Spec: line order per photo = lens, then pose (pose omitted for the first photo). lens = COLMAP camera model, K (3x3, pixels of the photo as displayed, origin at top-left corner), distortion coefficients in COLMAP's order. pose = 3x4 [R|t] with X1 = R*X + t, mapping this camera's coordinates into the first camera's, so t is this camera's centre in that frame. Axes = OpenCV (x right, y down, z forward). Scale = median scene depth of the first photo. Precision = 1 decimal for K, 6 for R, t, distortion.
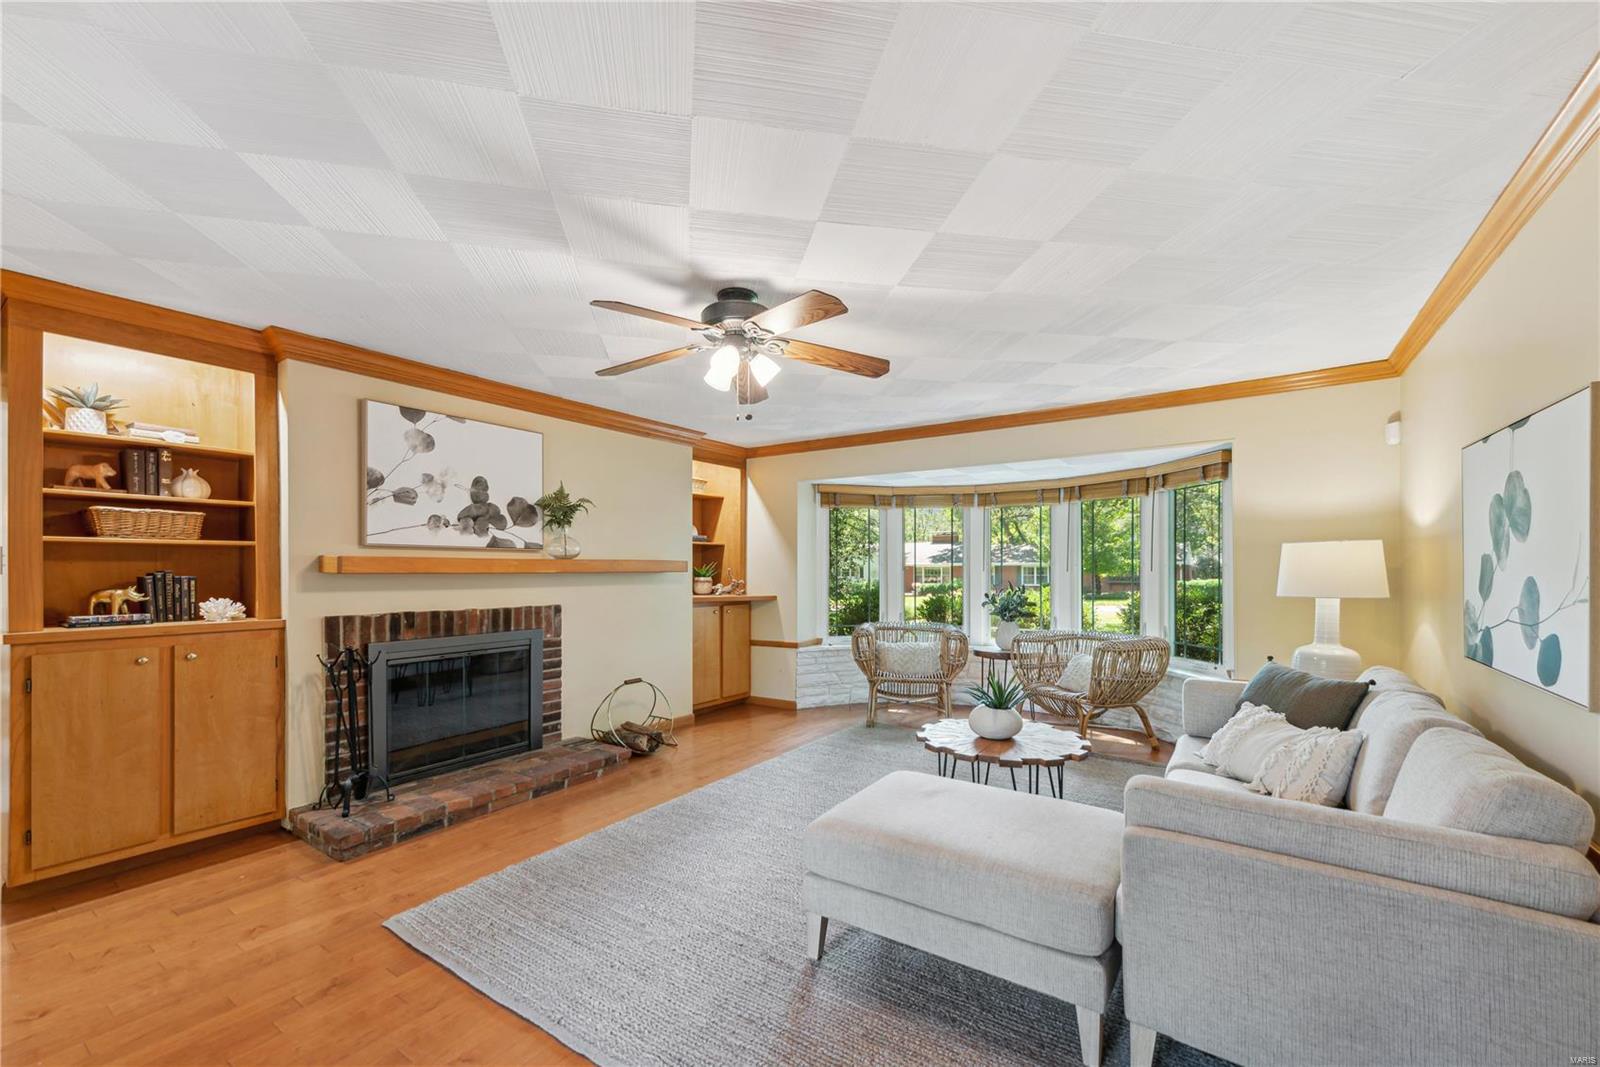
lens RADIAL K [[653.5, 0, 802.9], [0, 653.5, 570.2], [0, 0, 1]] dist [-0.000339, -0.000061]
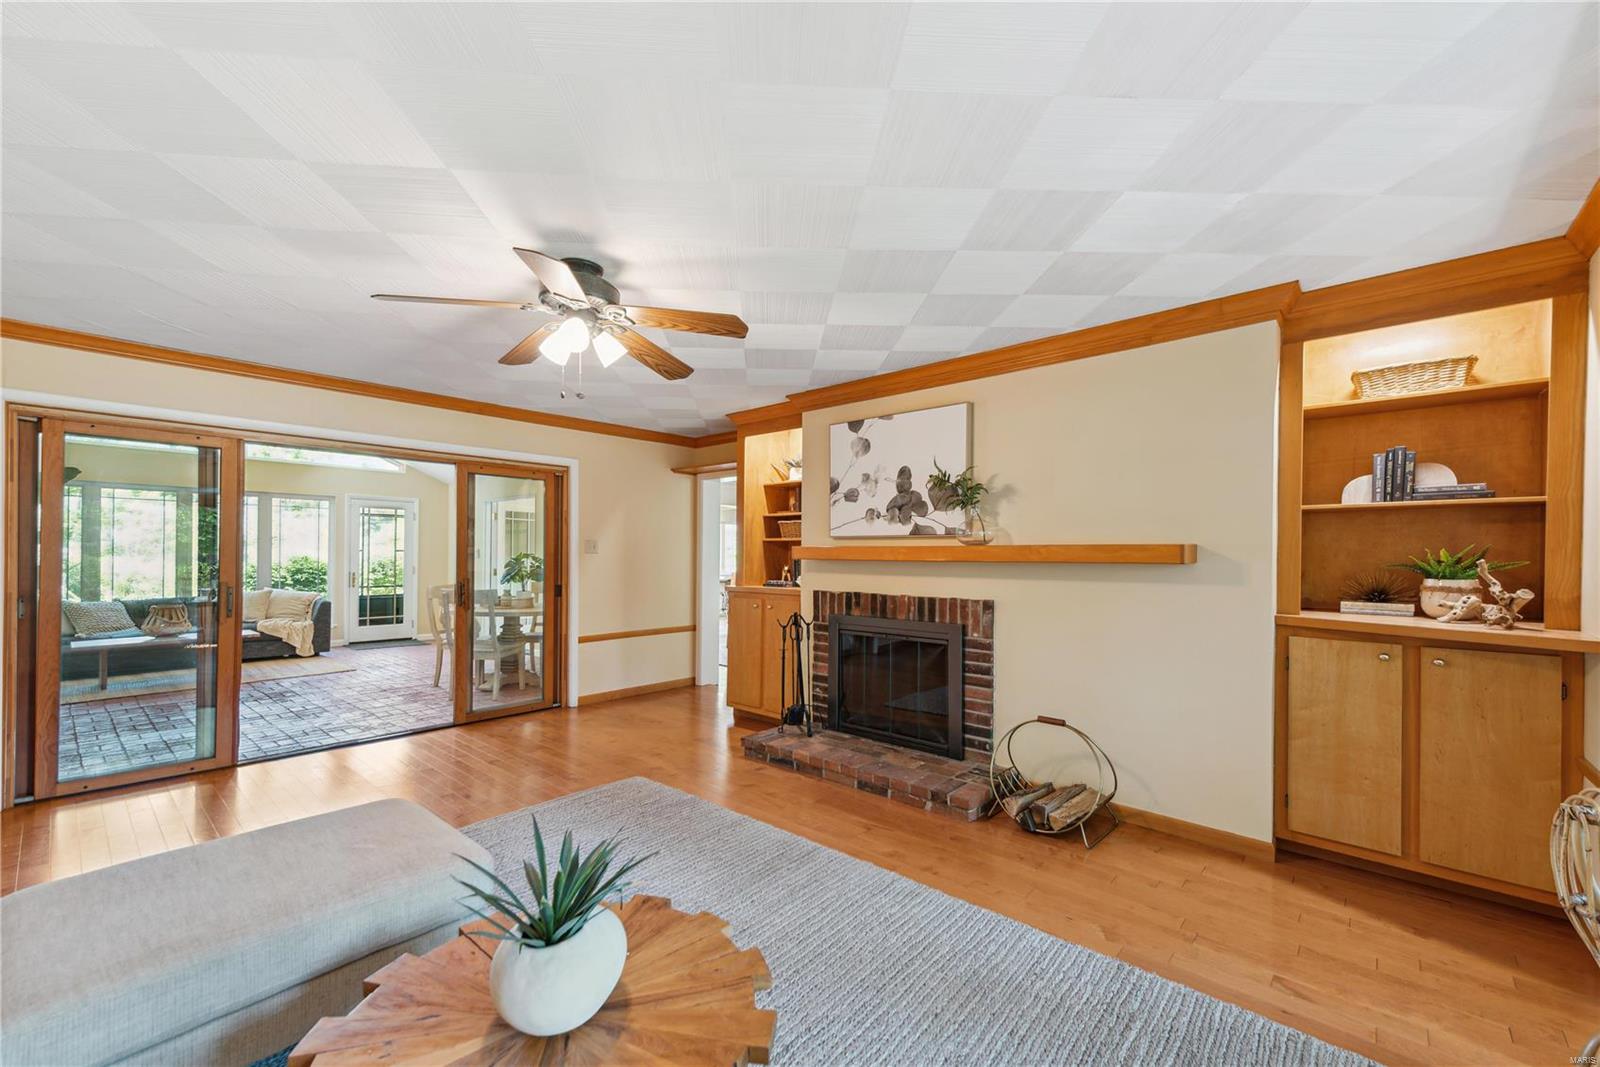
lens RADIAL K [[637.1, 0, 804.4], [0, 637.1, 549.6], [0, 0, 1]] dist [0.000566, -0.000002]
pose [[-0.123751, -0.004648, -0.992302, 0.514694], [-0.008039, 0.999961, -0.003681, -0.007657], [0.992281, 0.007521, -0.123784, 0.961774]]
